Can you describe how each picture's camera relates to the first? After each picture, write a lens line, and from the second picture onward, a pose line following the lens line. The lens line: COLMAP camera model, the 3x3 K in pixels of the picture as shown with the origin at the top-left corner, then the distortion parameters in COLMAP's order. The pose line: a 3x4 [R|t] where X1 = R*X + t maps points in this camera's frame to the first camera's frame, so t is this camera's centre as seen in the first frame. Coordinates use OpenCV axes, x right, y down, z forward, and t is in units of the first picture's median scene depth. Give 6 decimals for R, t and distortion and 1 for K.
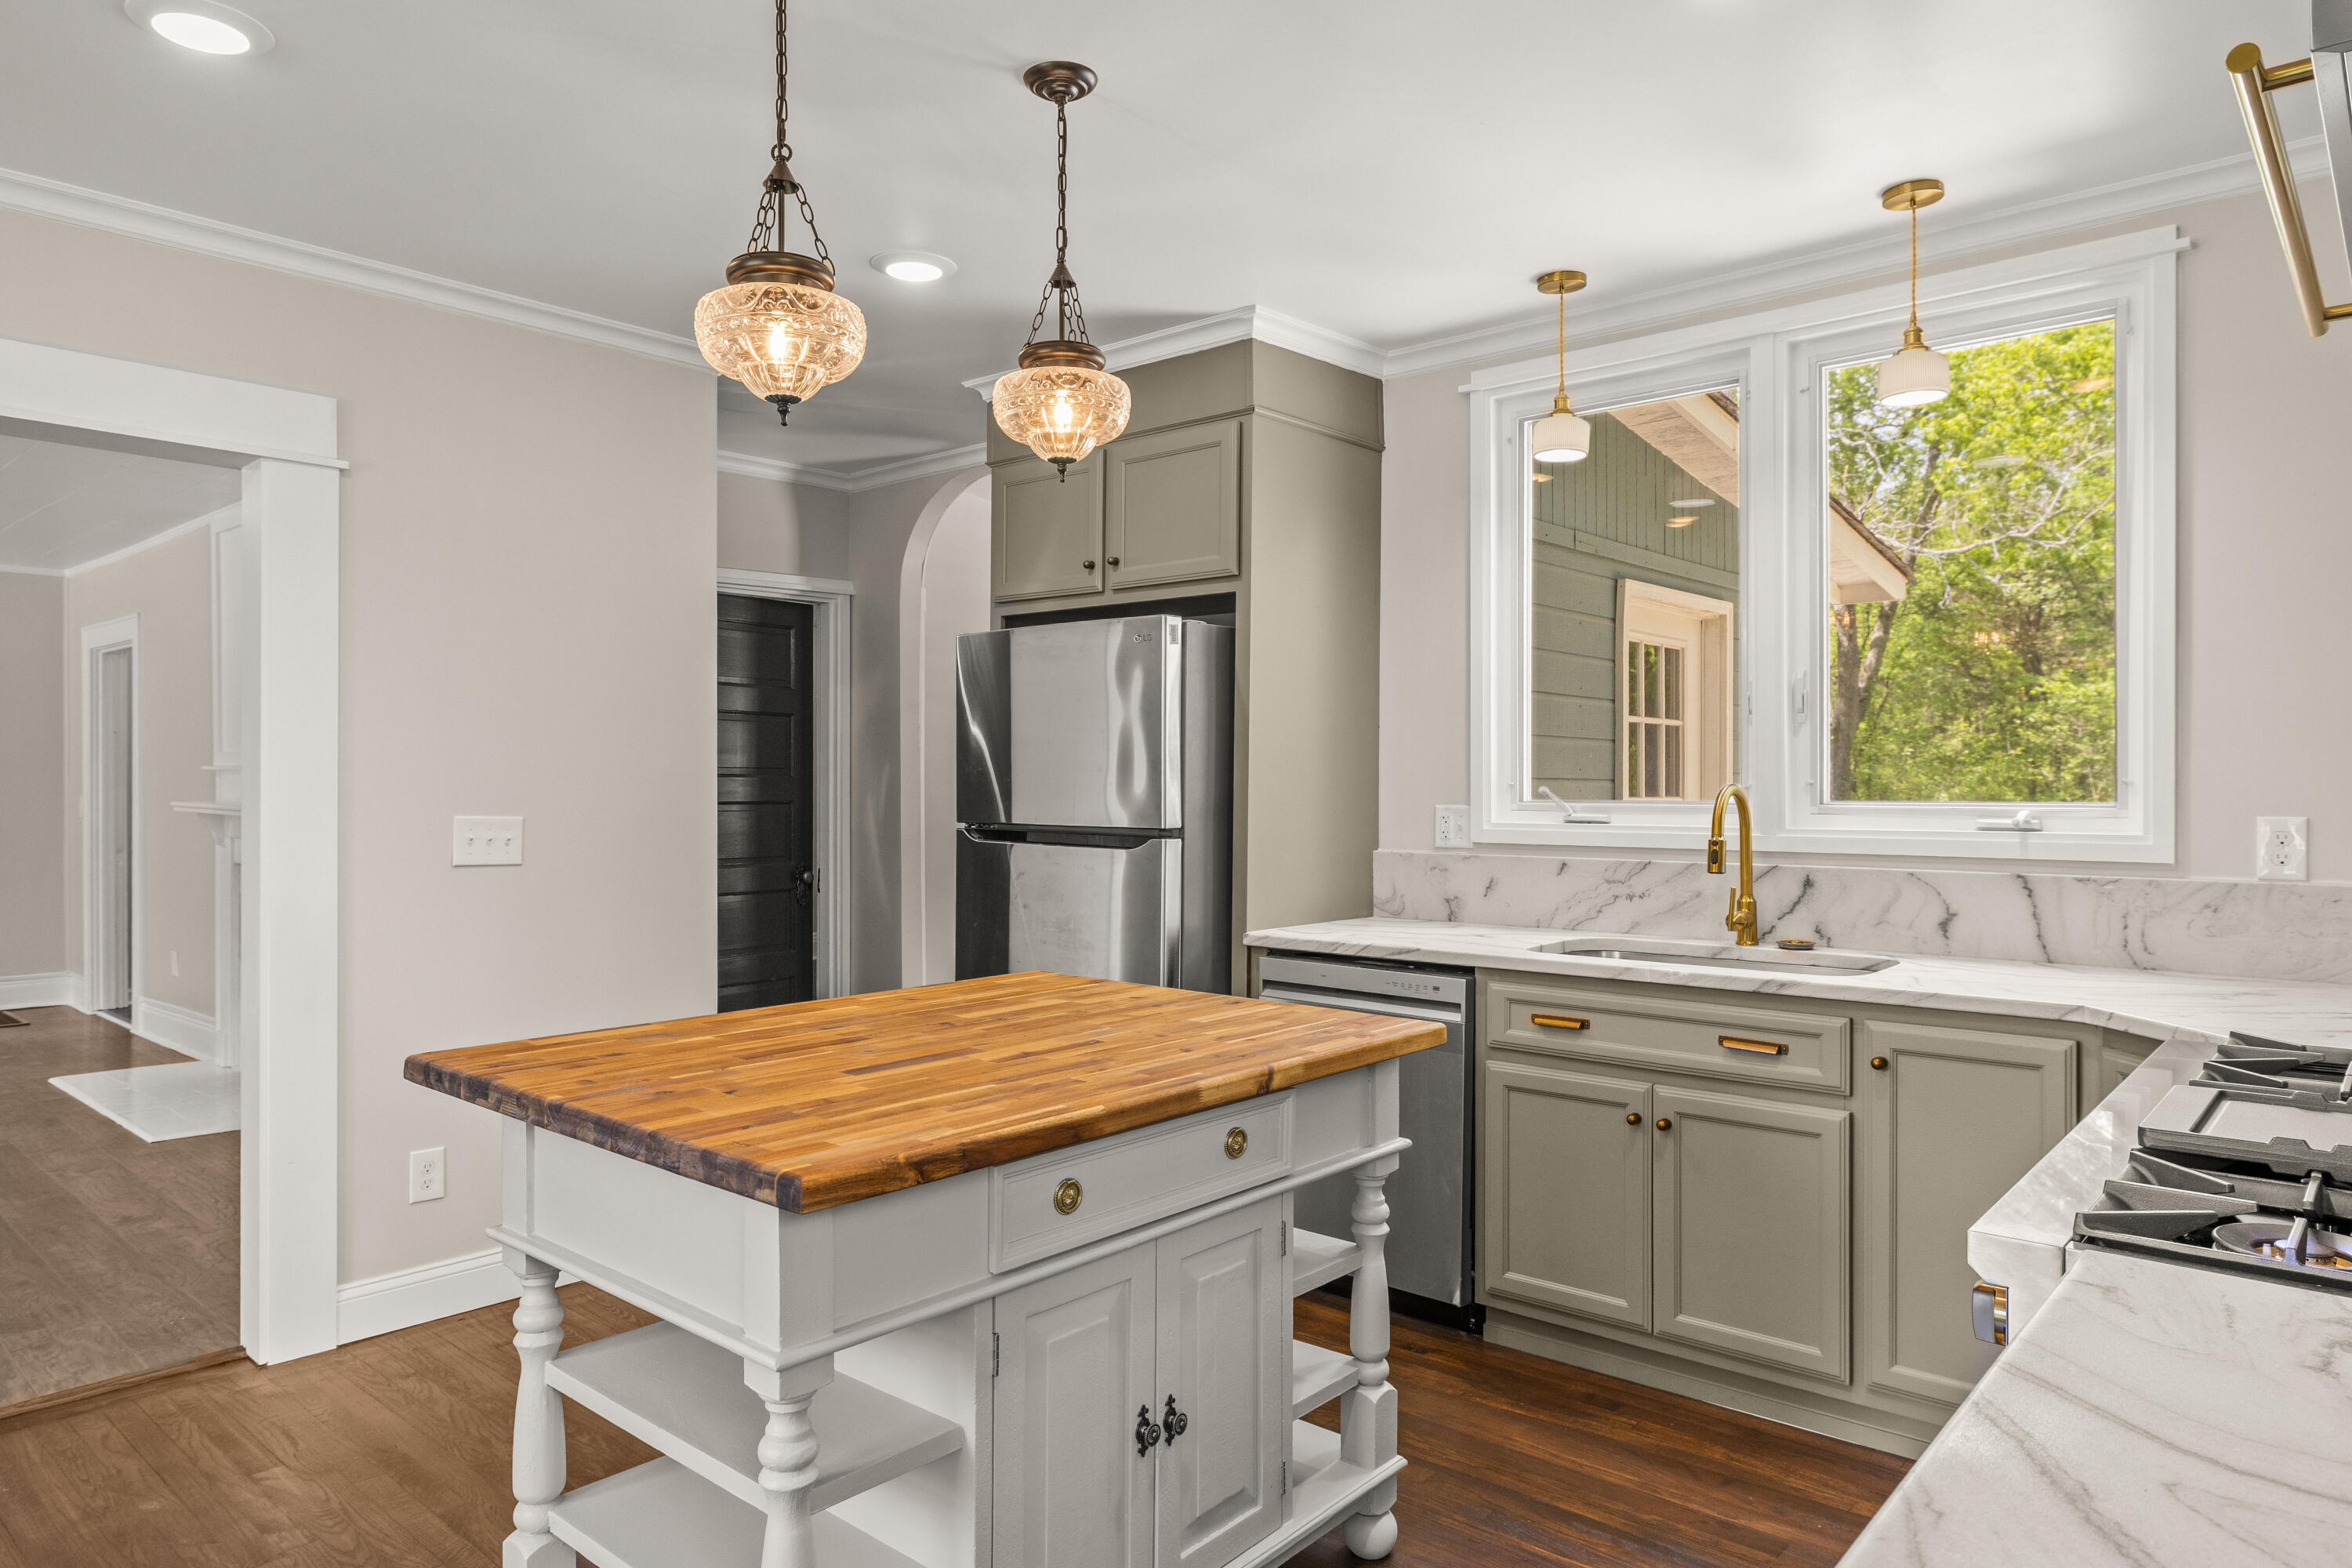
lens RADIAL K [[1450.7, 0, 1176.9], [0, 1450.7, 793.9], [0, 0, 1]] dist [-0.001800, -0.000186]
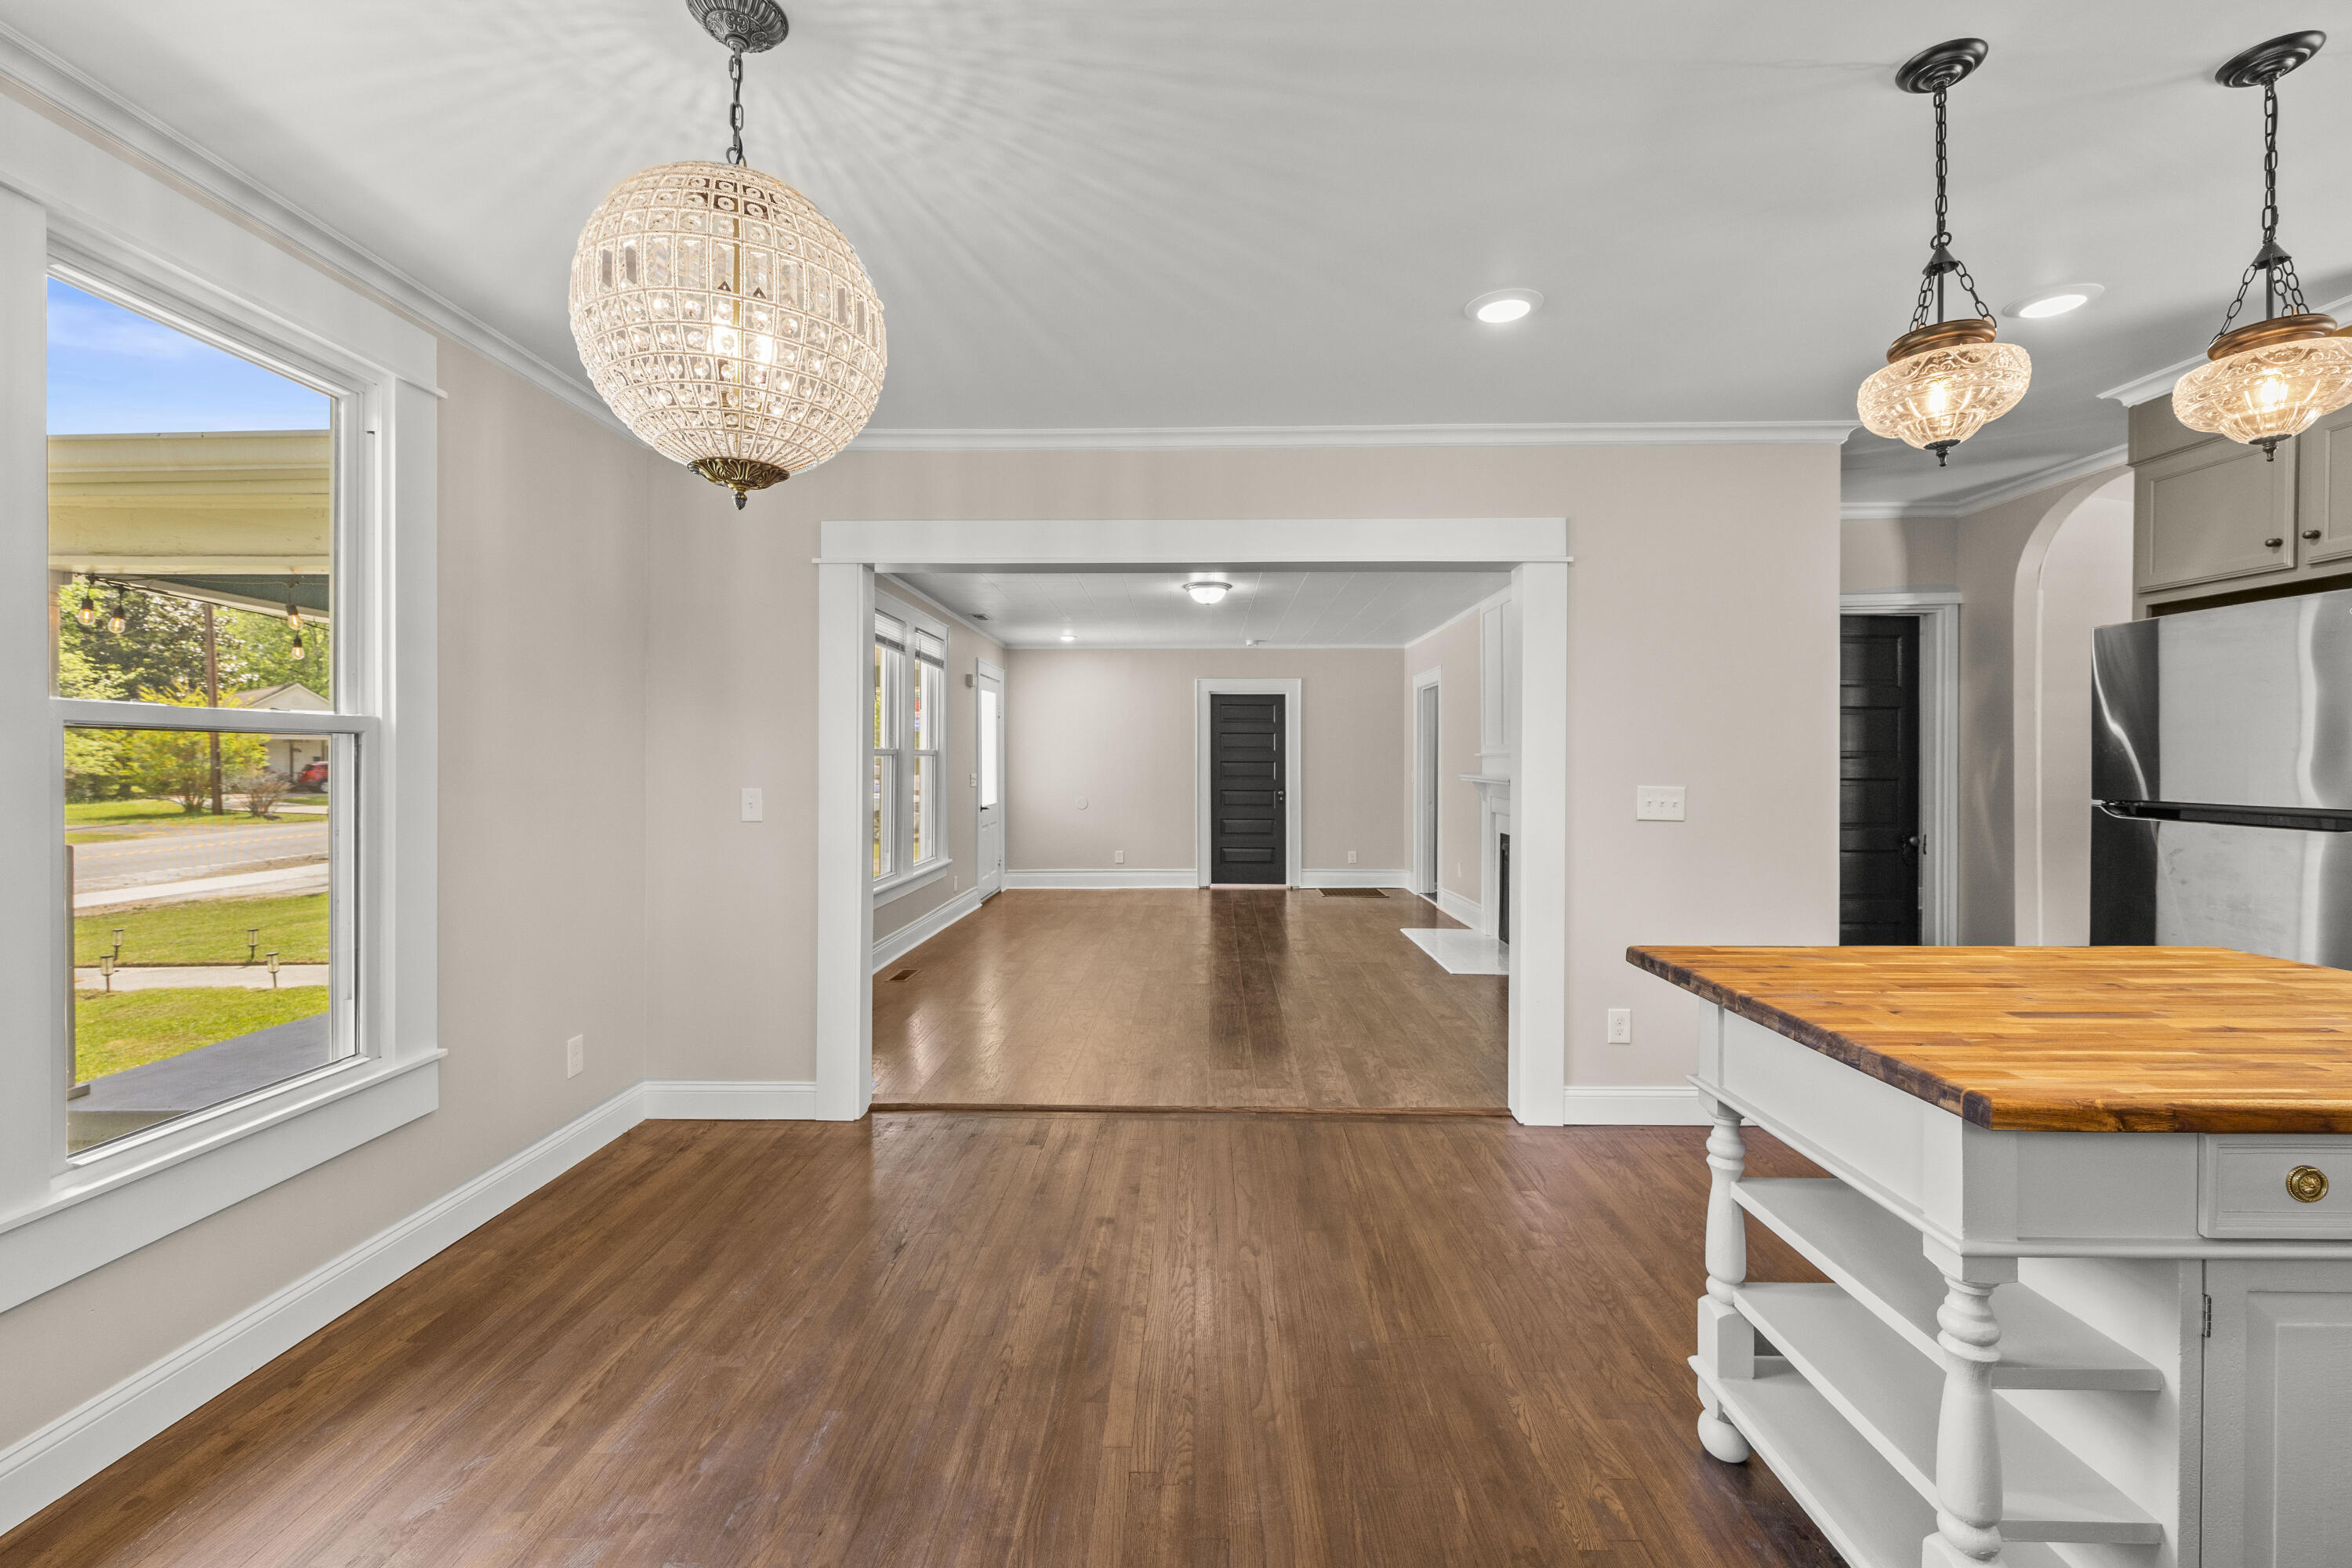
lens RADIAL K [[993.4, 0, 1176.4], [0, 993.4, 765.8], [0, 0, 1]] dist [-0.000513, 0.000137]
pose [[0.644694, 0.001022, -0.764440, -0.037220], [-0.005322, 0.999981, -0.003152, 0.000635], [0.764422, 0.006100, 0.644687, -0.012286]]
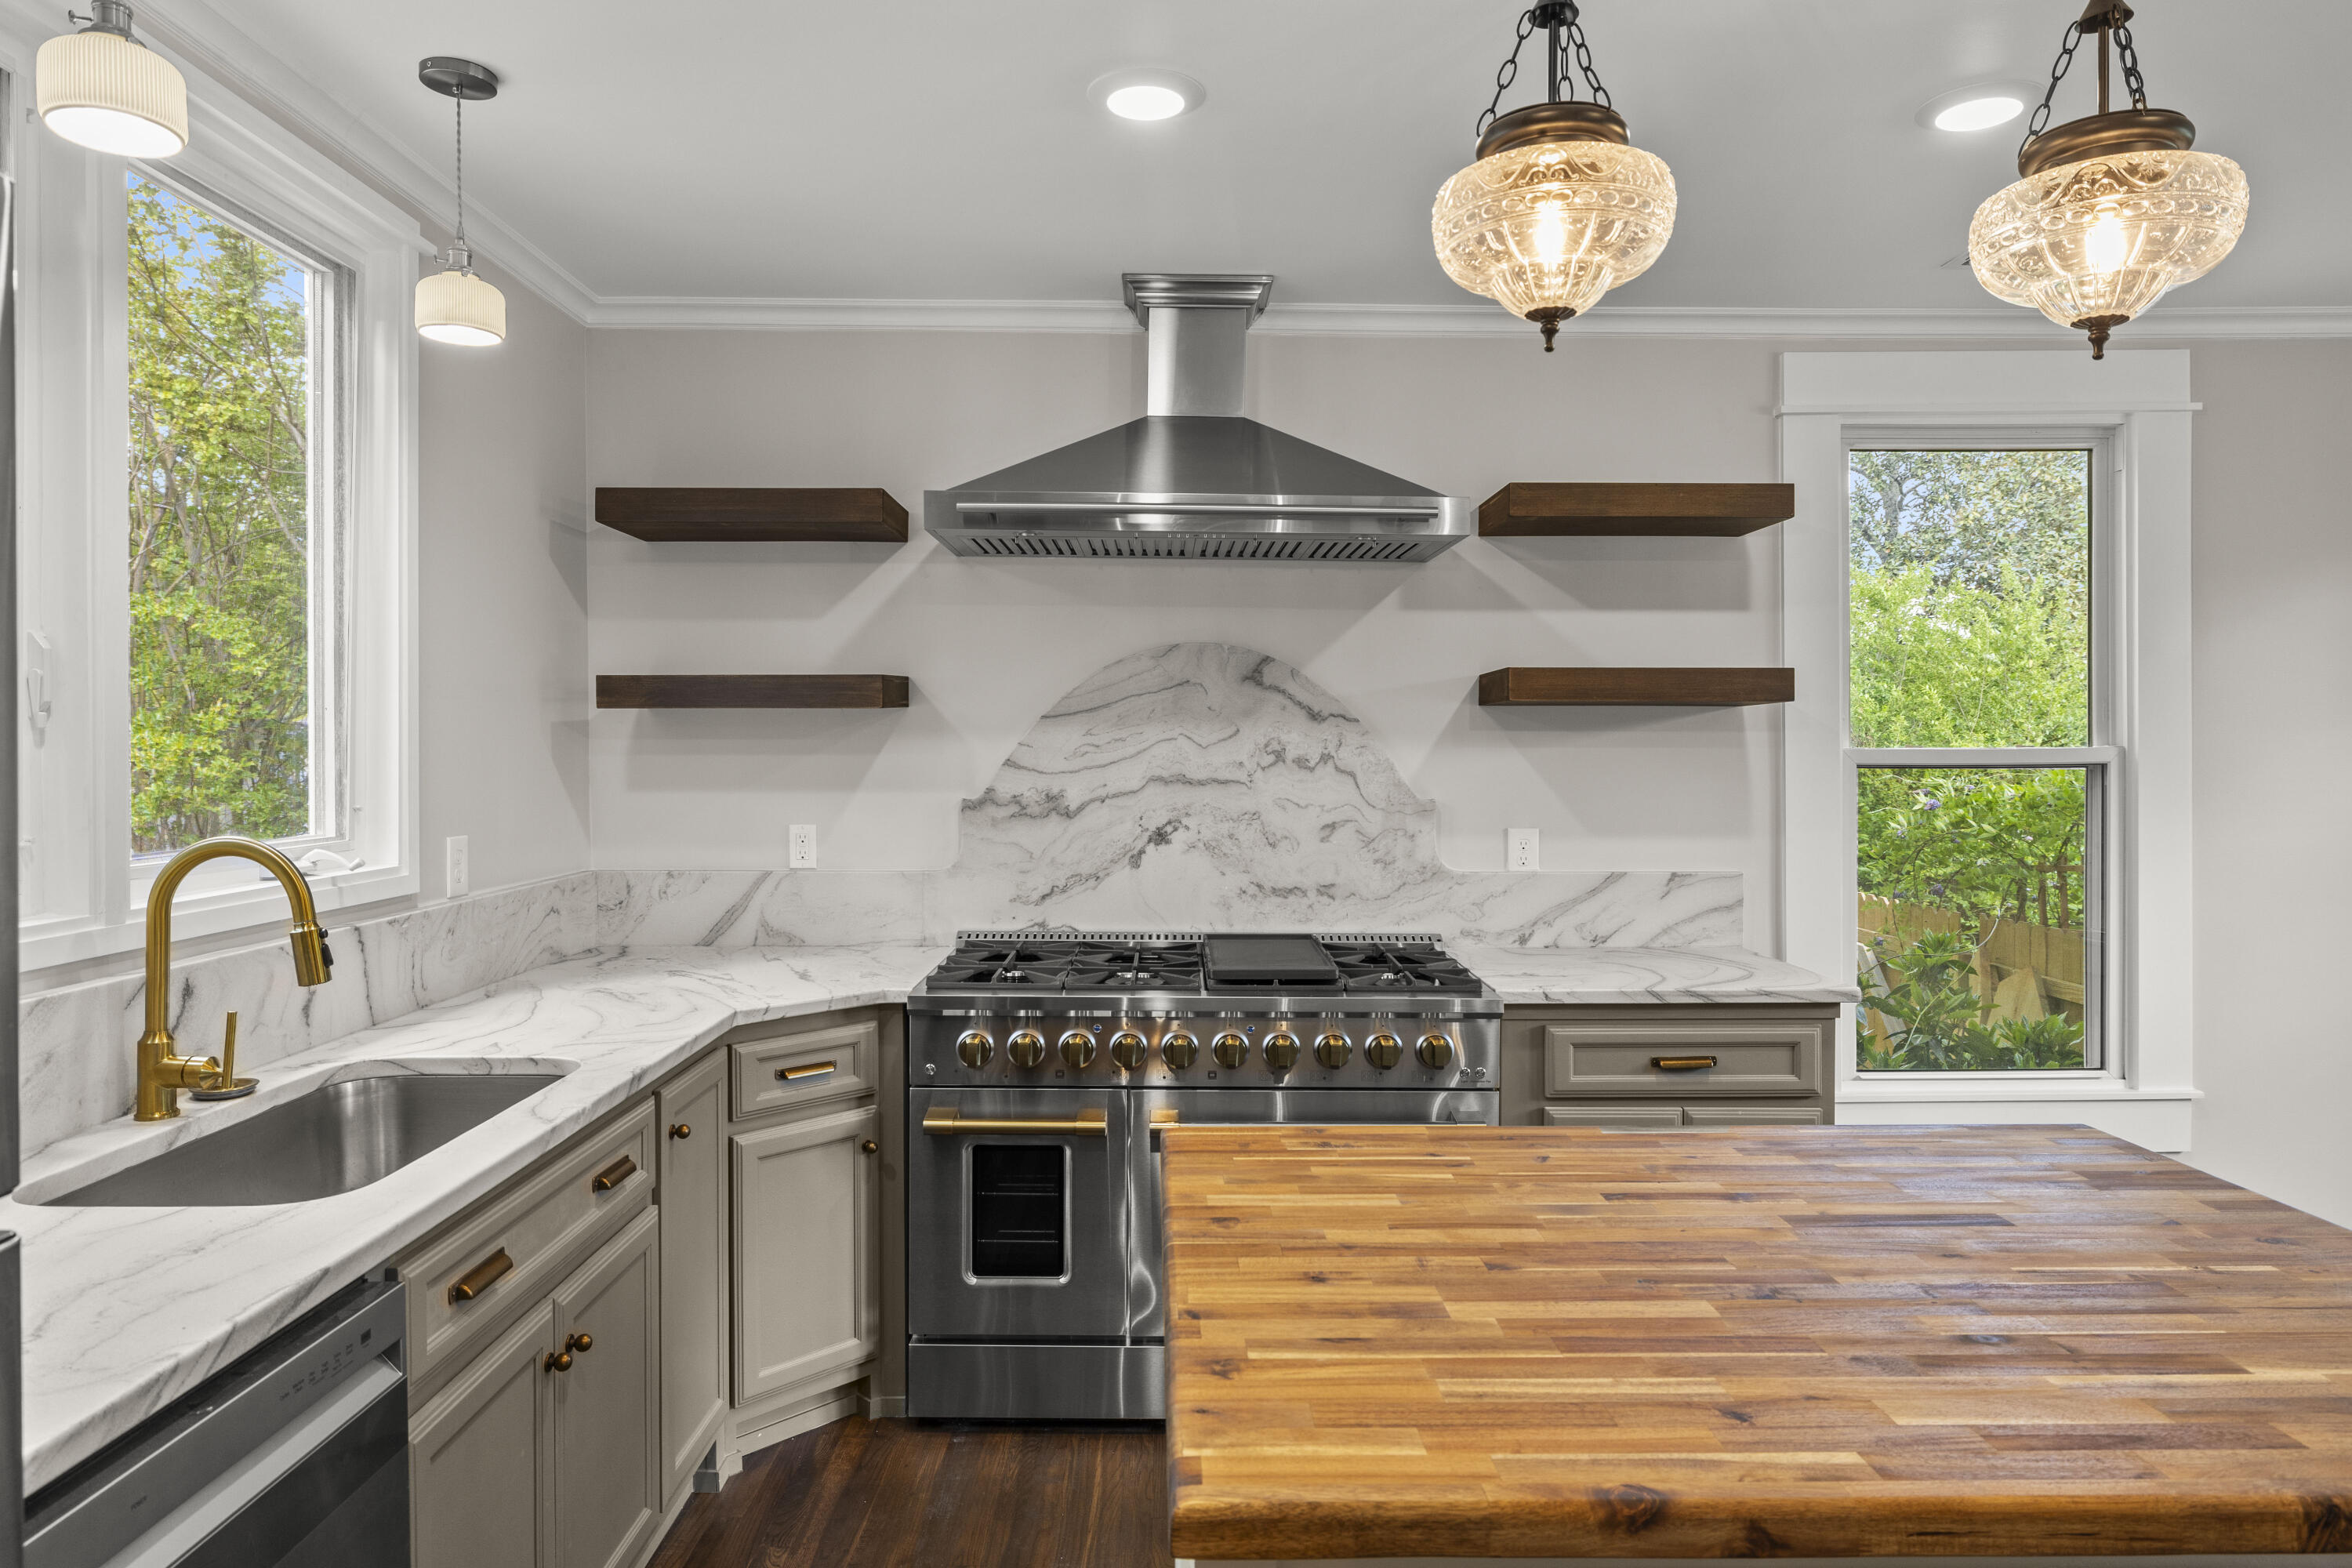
lens RADIAL K [[1427.8, 0, 1176.0], [0, 1427.8, 756.5], [0, 0, 1]] dist [-0.000735, 0.000818]
pose [[-0.661603, -0.004936, 0.749838, -0.369378], [0.007863, 0.999878, 0.013519, -0.053417], [-0.749813, 0.014840, -0.661483, 1.334487]]
